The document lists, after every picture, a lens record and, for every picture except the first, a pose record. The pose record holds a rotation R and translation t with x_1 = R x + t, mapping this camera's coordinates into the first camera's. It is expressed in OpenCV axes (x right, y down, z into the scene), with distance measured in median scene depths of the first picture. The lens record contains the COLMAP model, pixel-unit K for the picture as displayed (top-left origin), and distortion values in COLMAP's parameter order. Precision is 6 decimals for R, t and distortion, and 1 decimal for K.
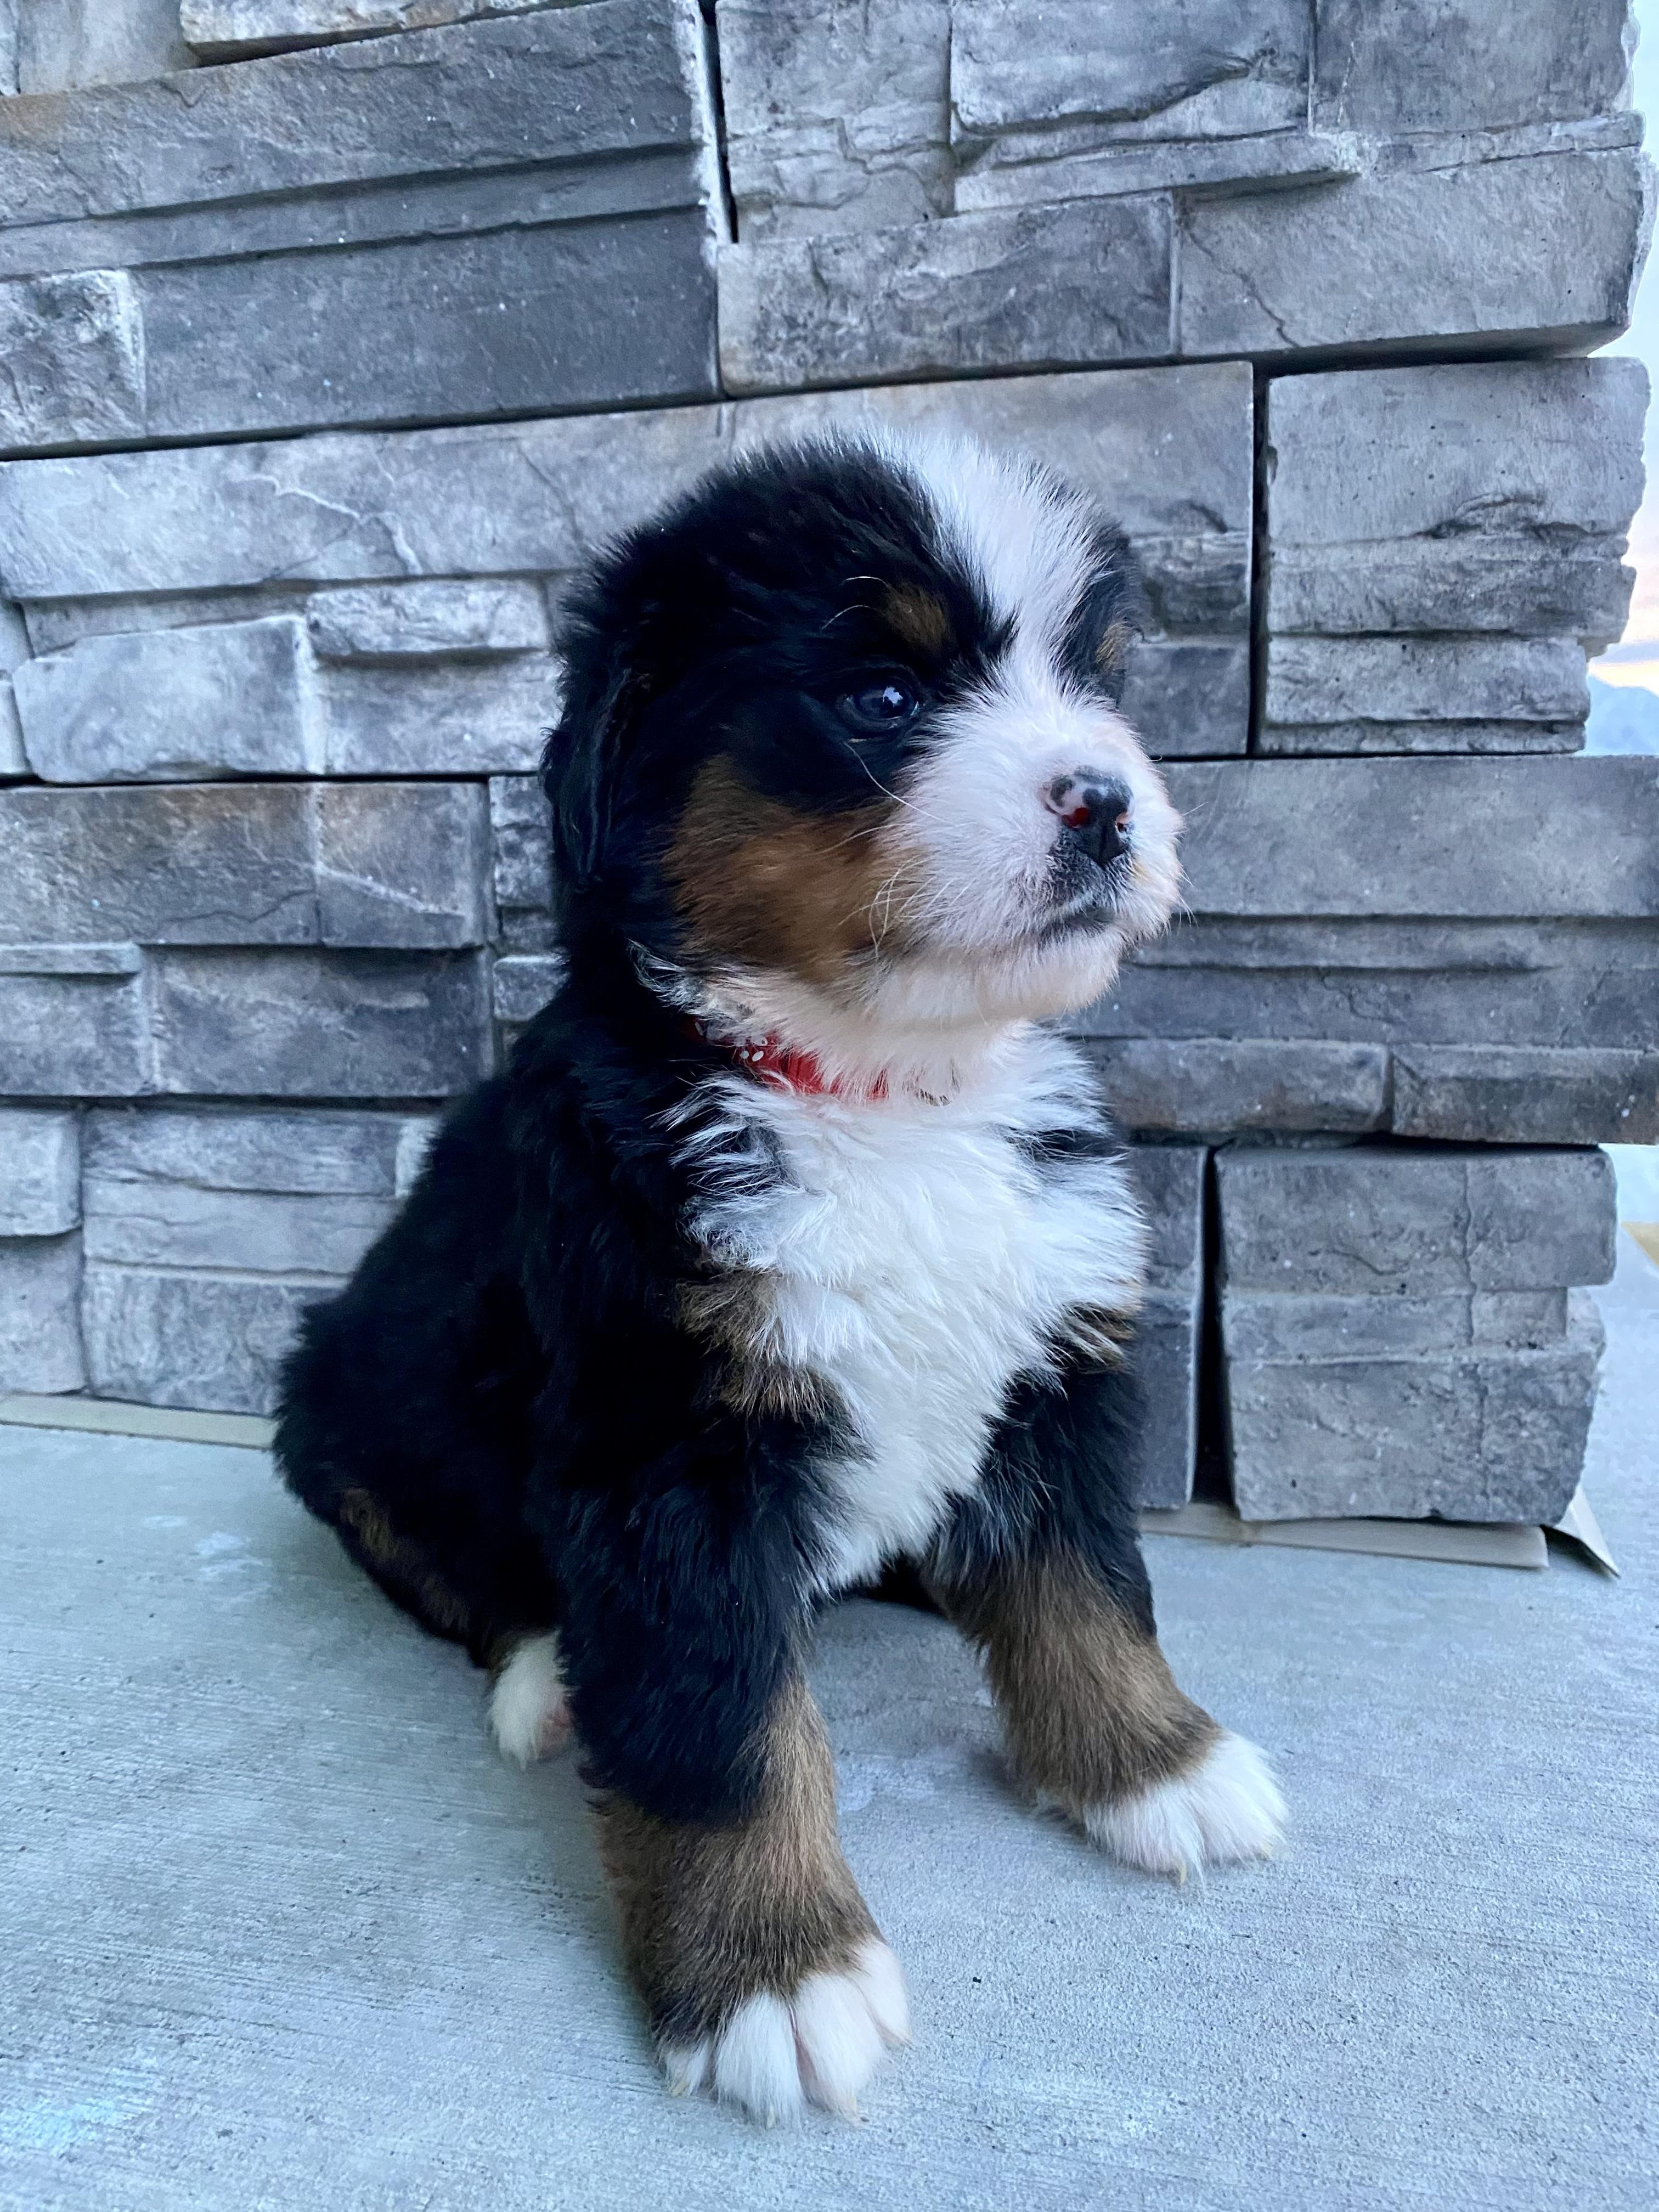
lens RADIAL K [[1669.5, 0, 825.5], [0, 1669.5, 1120.5], [0, 0, 1]] dist [-0.011916, 0.013597]
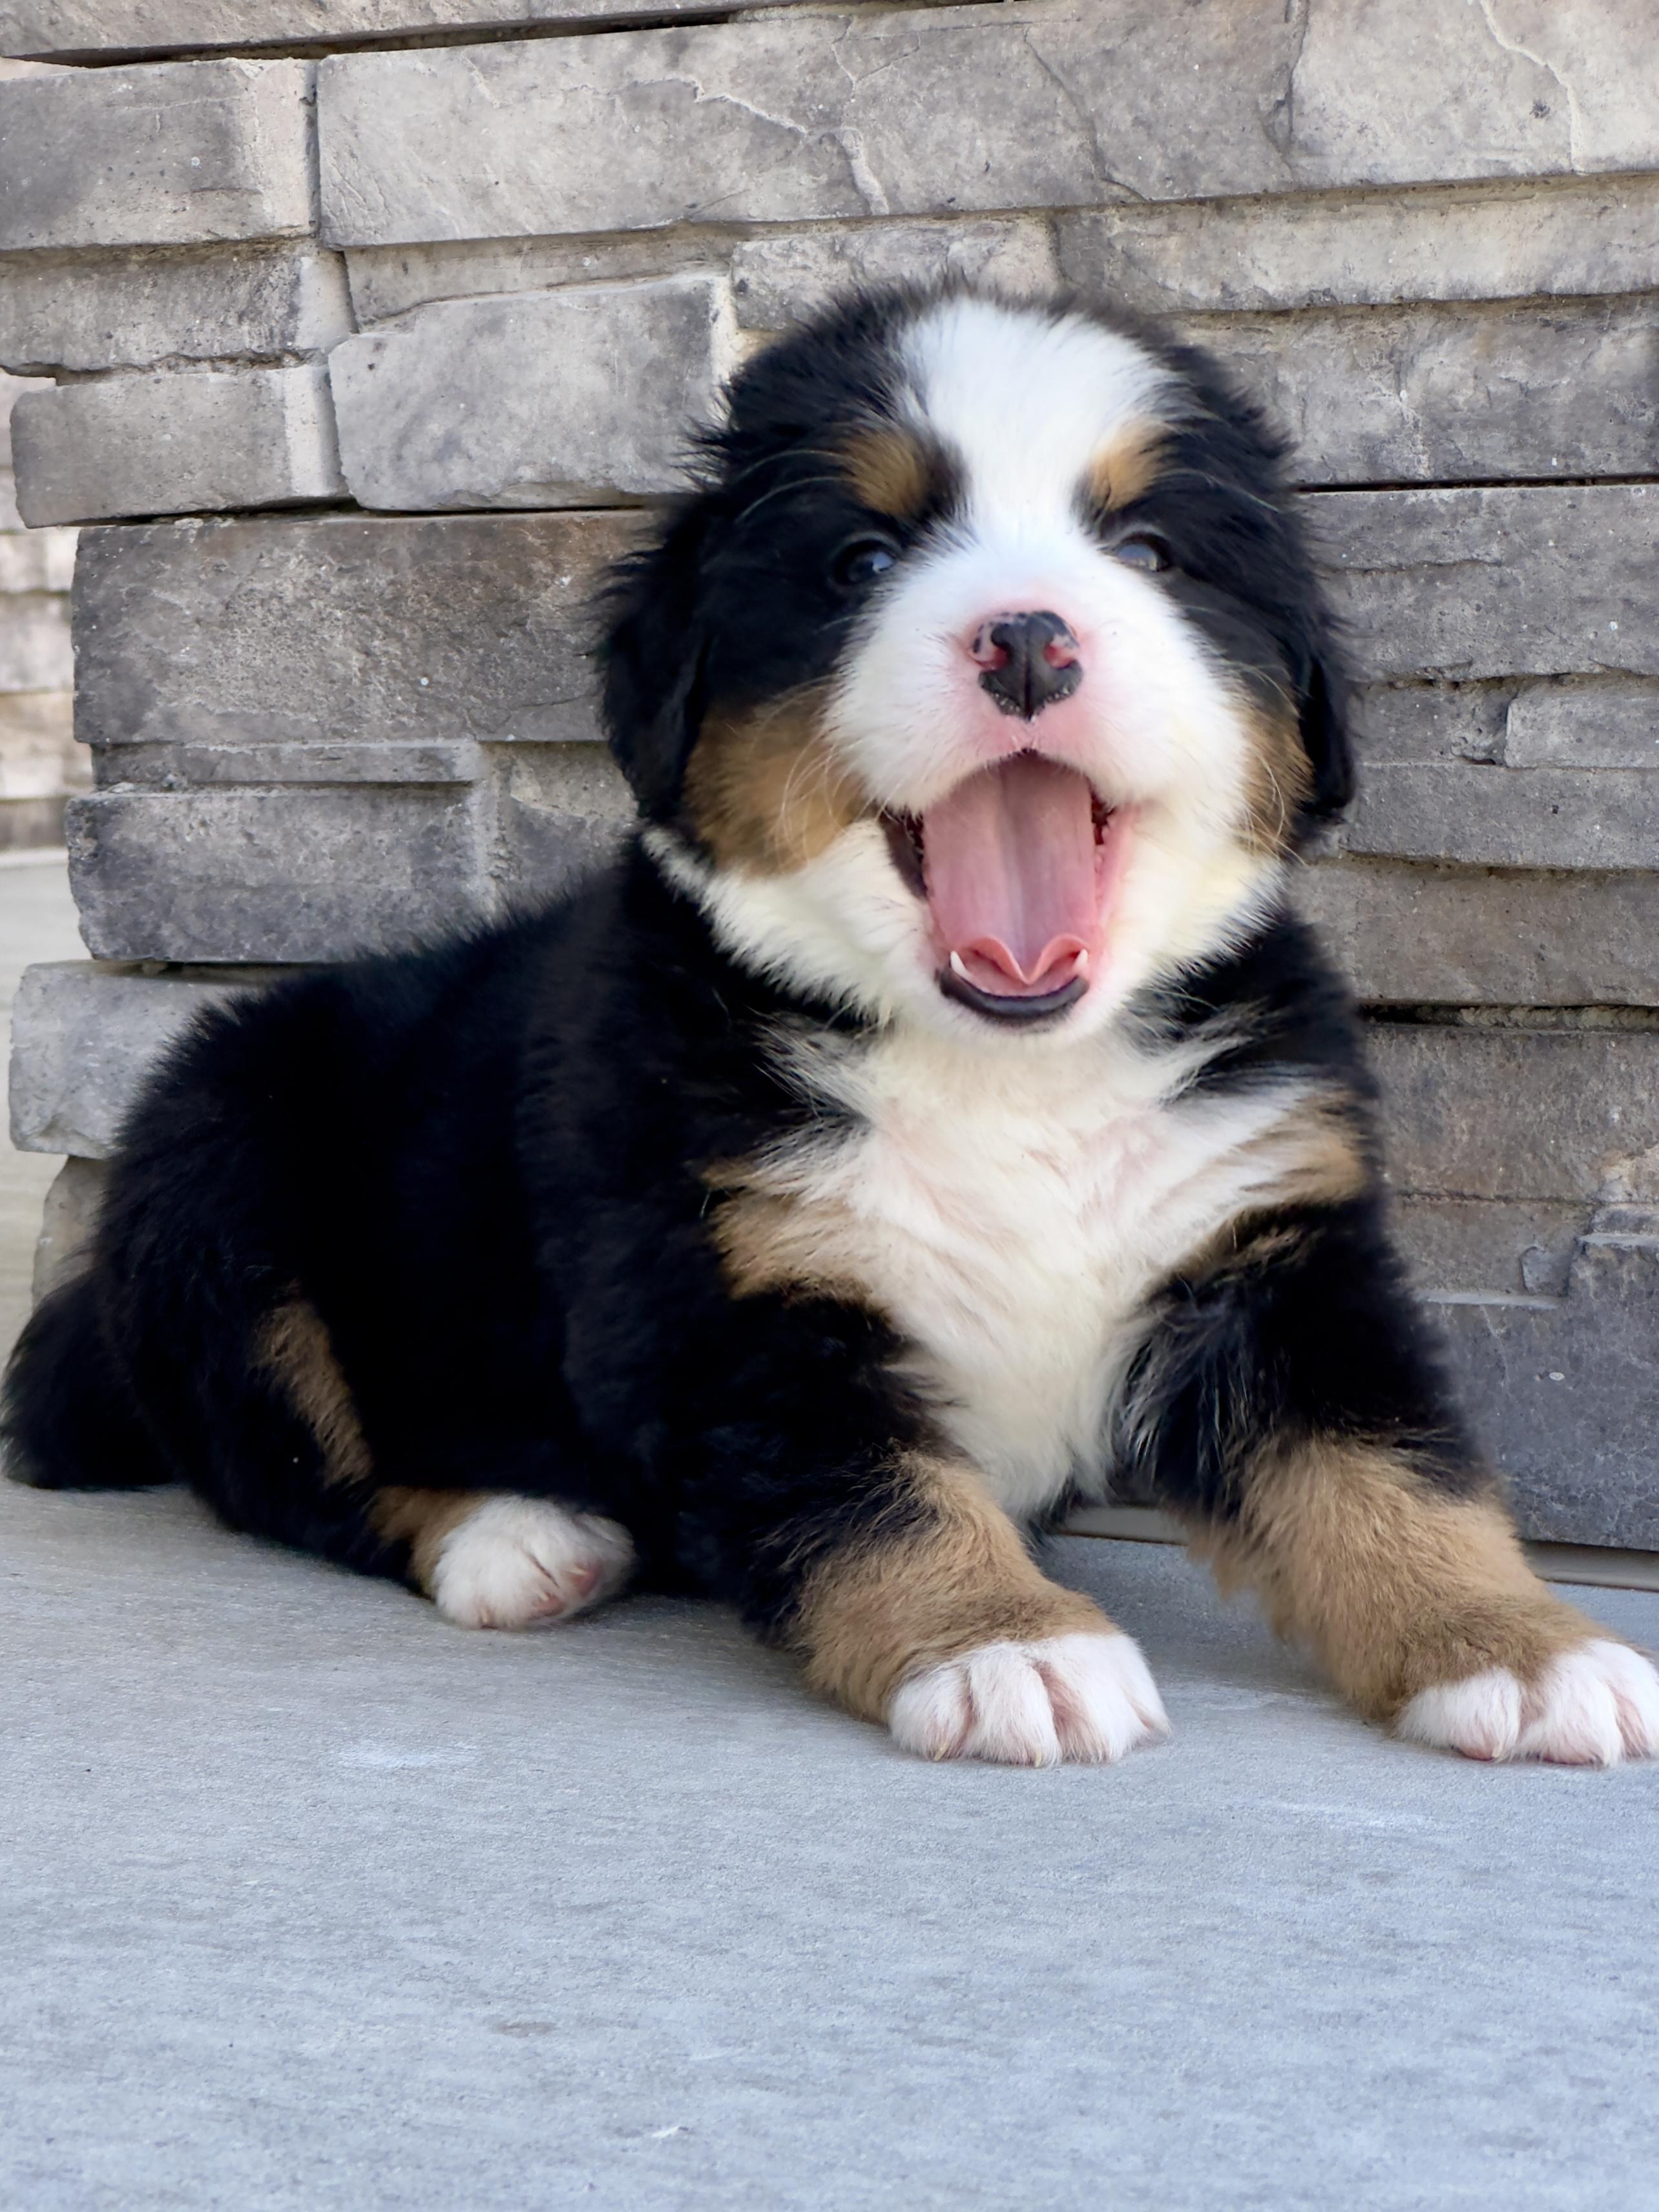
lens RADIAL K [[4970.7, 0, 828.5], [0, 4970.7, 1104.5], [0, 0, 1]] dist [0.241591, 0.000000]
pose [[0.956943, 0.029576, -0.288765, 0.342274], [-0.050917, 0.996475, -0.066675, 0.182280], [0.285775, 0.078507, 0.955076, -0.960536]]
